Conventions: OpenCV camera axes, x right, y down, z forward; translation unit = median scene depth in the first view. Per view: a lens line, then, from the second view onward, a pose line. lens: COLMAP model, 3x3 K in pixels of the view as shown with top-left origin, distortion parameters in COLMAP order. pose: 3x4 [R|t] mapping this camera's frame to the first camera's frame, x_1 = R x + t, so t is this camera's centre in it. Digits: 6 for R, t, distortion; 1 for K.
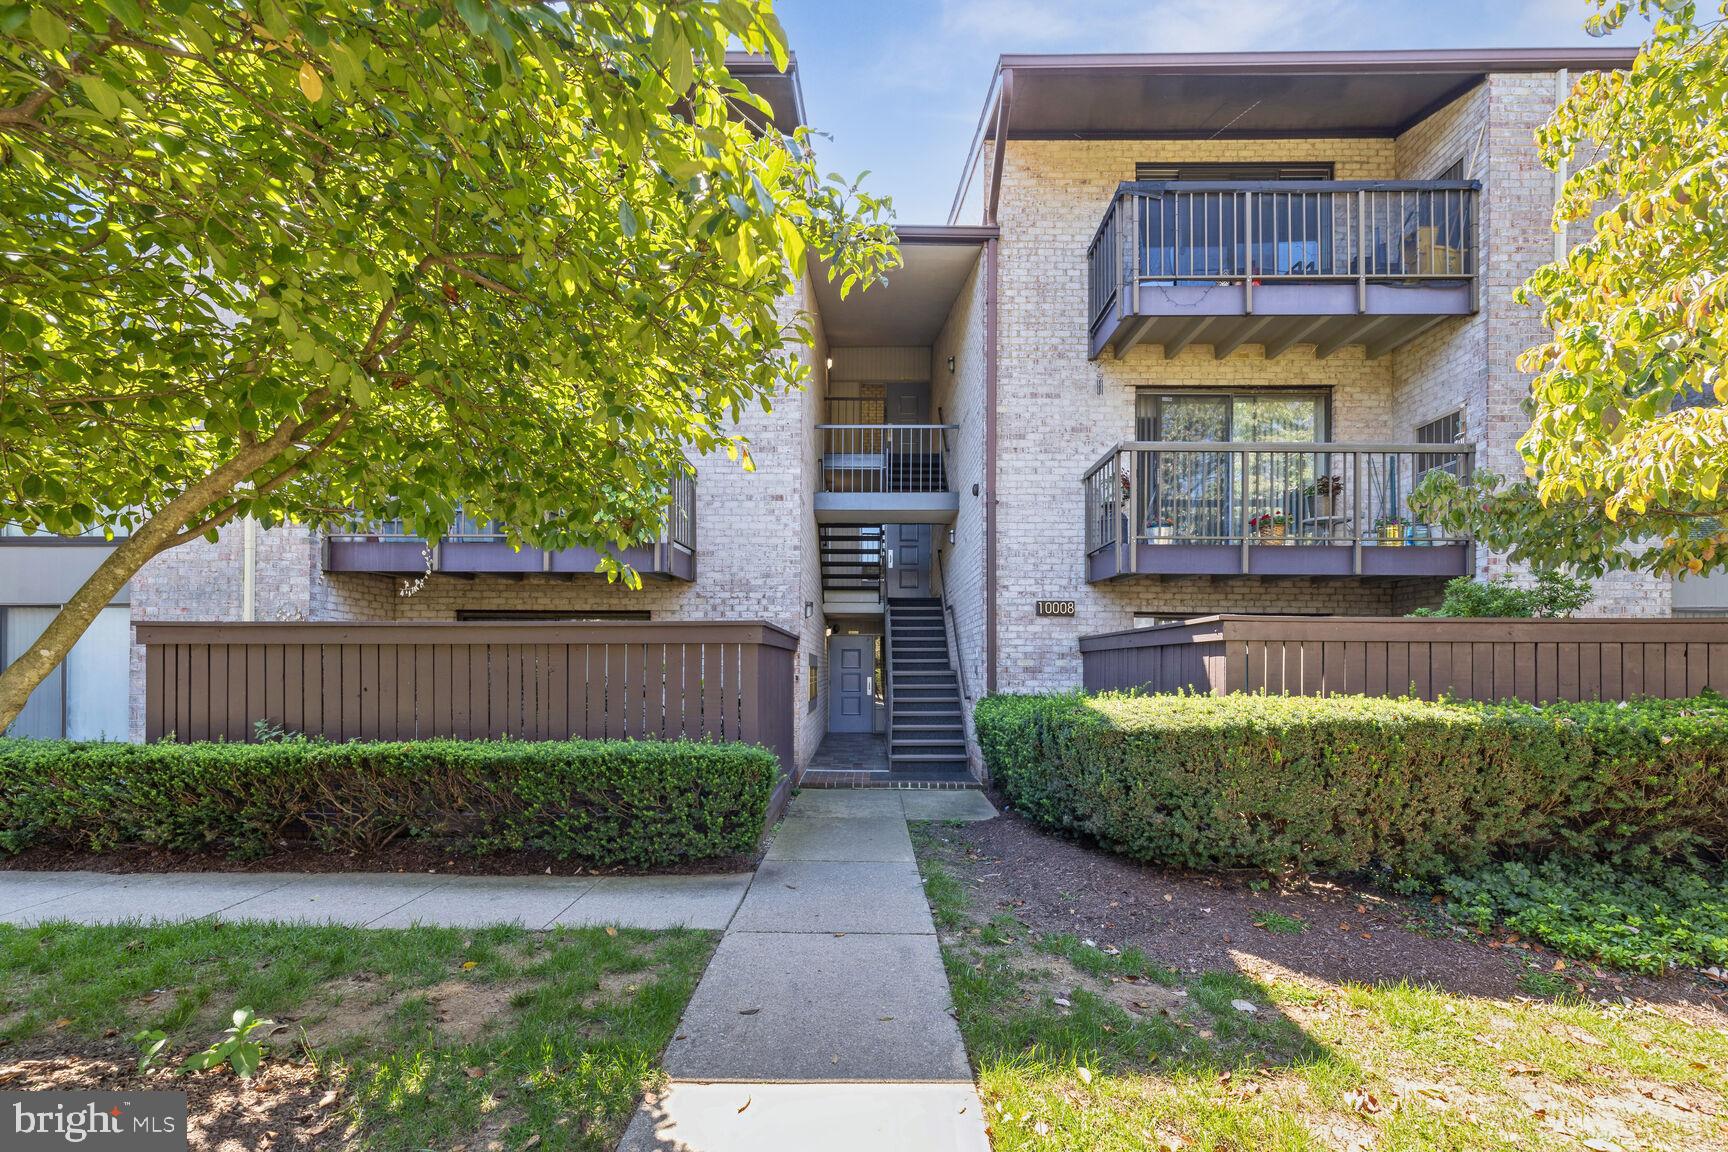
lens RADIAL K [[803.8, 0, 863.4], [0, 803.8, 657.1], [0, 0, 1]] dist [0.000452, -0.000002]
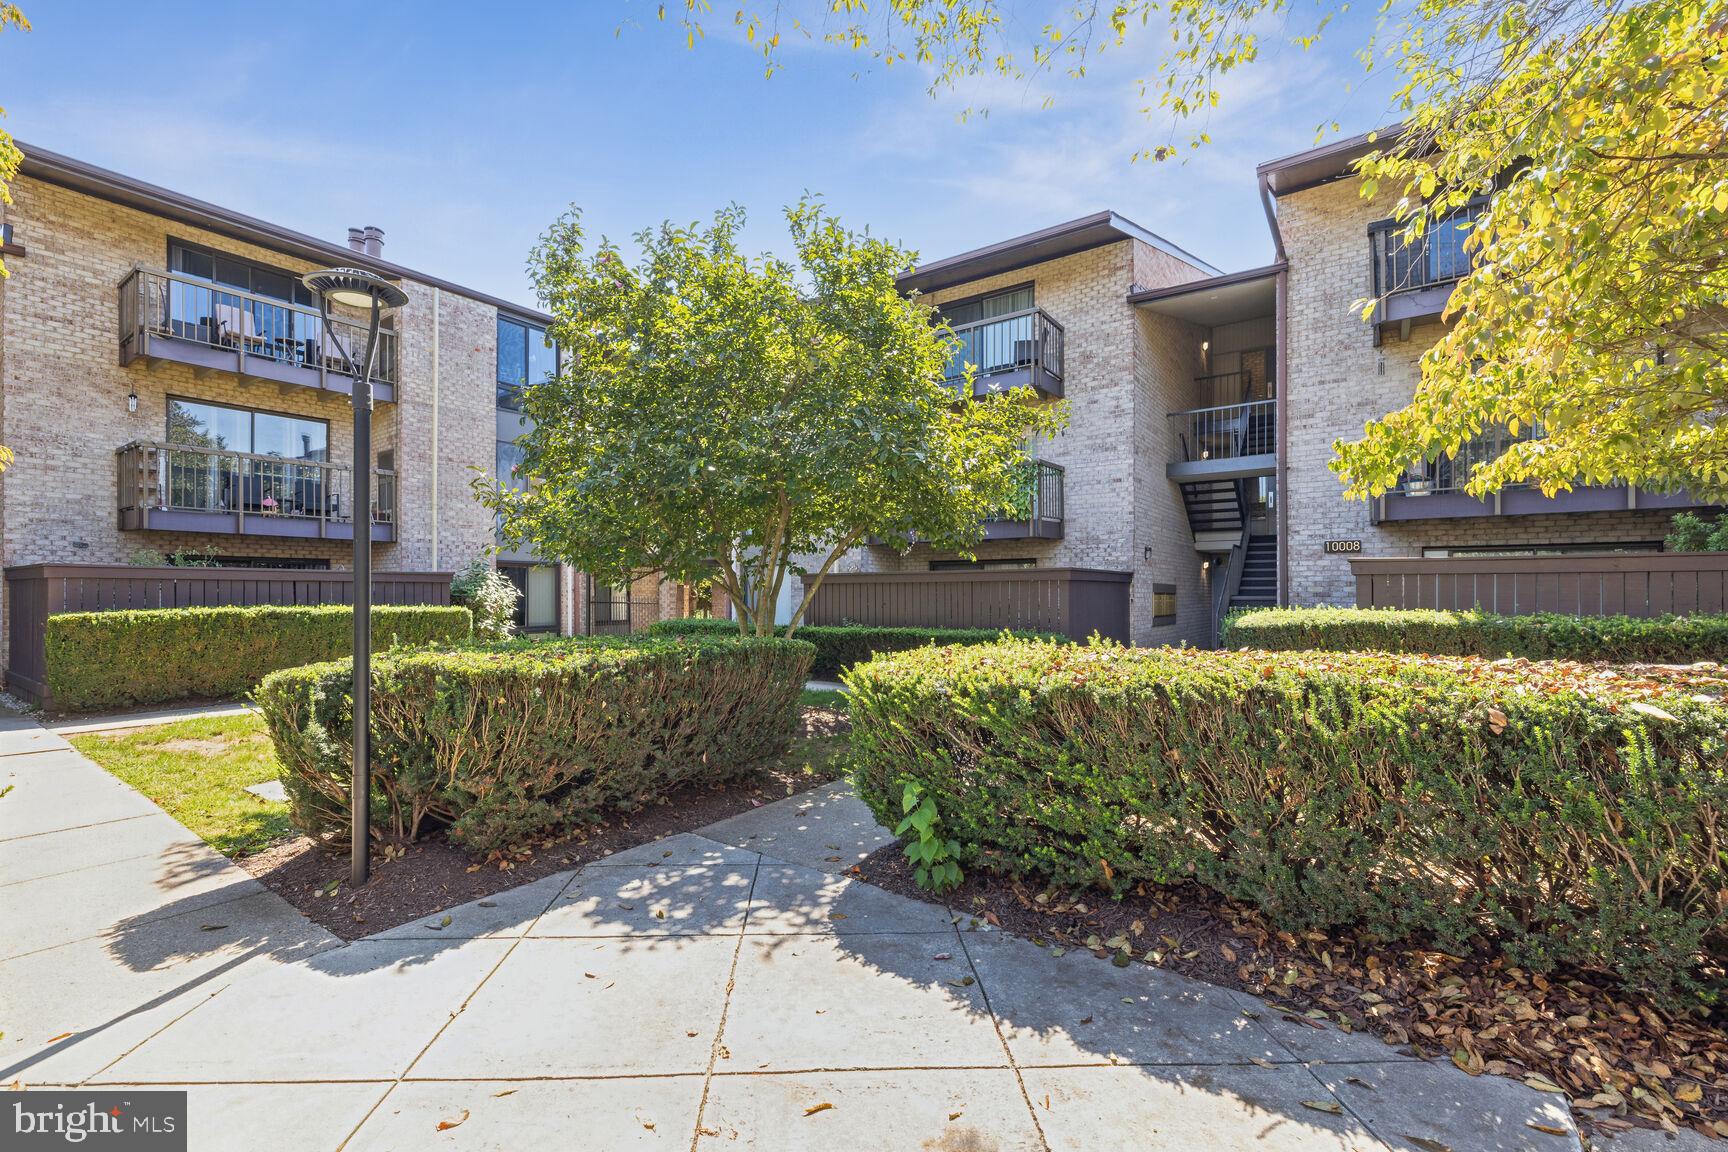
lens RADIAL K [[728.4, 0, 861.4], [0, 728.4, 559.8], [0, 0, 1]] dist [0.000150, 0.000026]
pose [[0.828907, -0.028370, -0.558666, 0.254706], [0.008551, 0.999239, -0.038057, -0.002166], [0.559321, 0.026768, 0.828519, -0.394376]]
